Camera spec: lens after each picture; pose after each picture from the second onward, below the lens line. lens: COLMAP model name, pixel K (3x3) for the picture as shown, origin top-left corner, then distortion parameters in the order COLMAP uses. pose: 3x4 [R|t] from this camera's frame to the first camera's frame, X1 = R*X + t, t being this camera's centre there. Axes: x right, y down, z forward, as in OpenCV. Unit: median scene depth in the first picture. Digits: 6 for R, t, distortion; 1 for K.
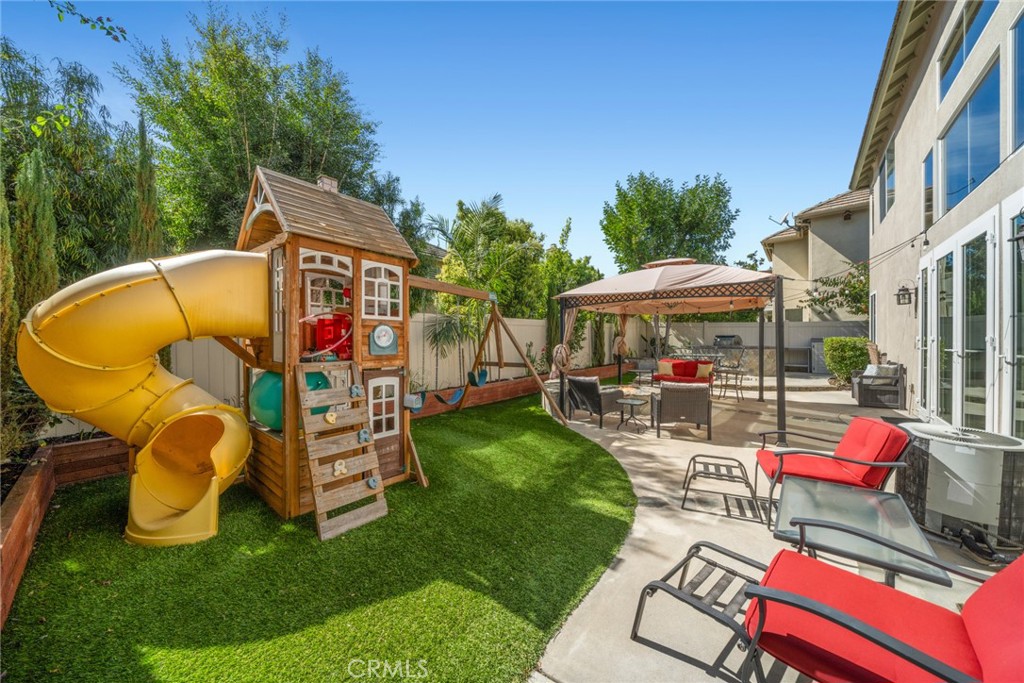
lens RADIAL K [[361.1, 0, 512.0], [0, 361.1, 341.5], [0, 0, 1]] dist [0.000934, 0.000020]
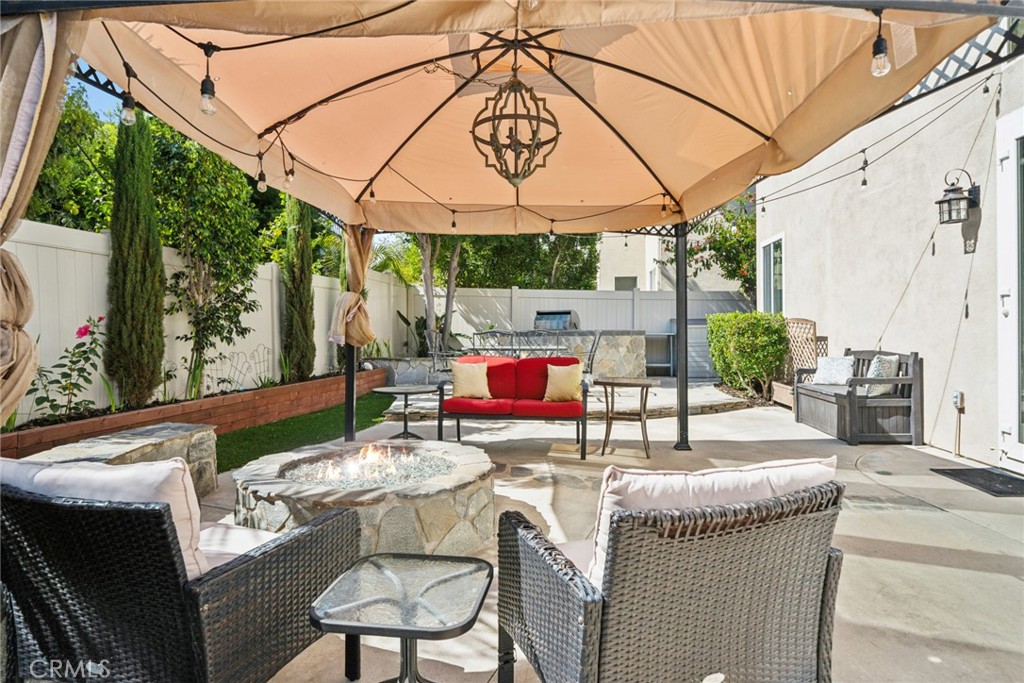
lens RADIAL K [[542.9, 0, 512.0], [0, 542.9, 341.5], [0, 0, 1]] dist [-0.001449, -0.000083]
pose [[0.844400, -0.003760, 0.535701, 0.123740], [0.002072, 0.999991, 0.003754, 0.025324], [-0.535710, -0.002060, 0.844400, 0.387768]]
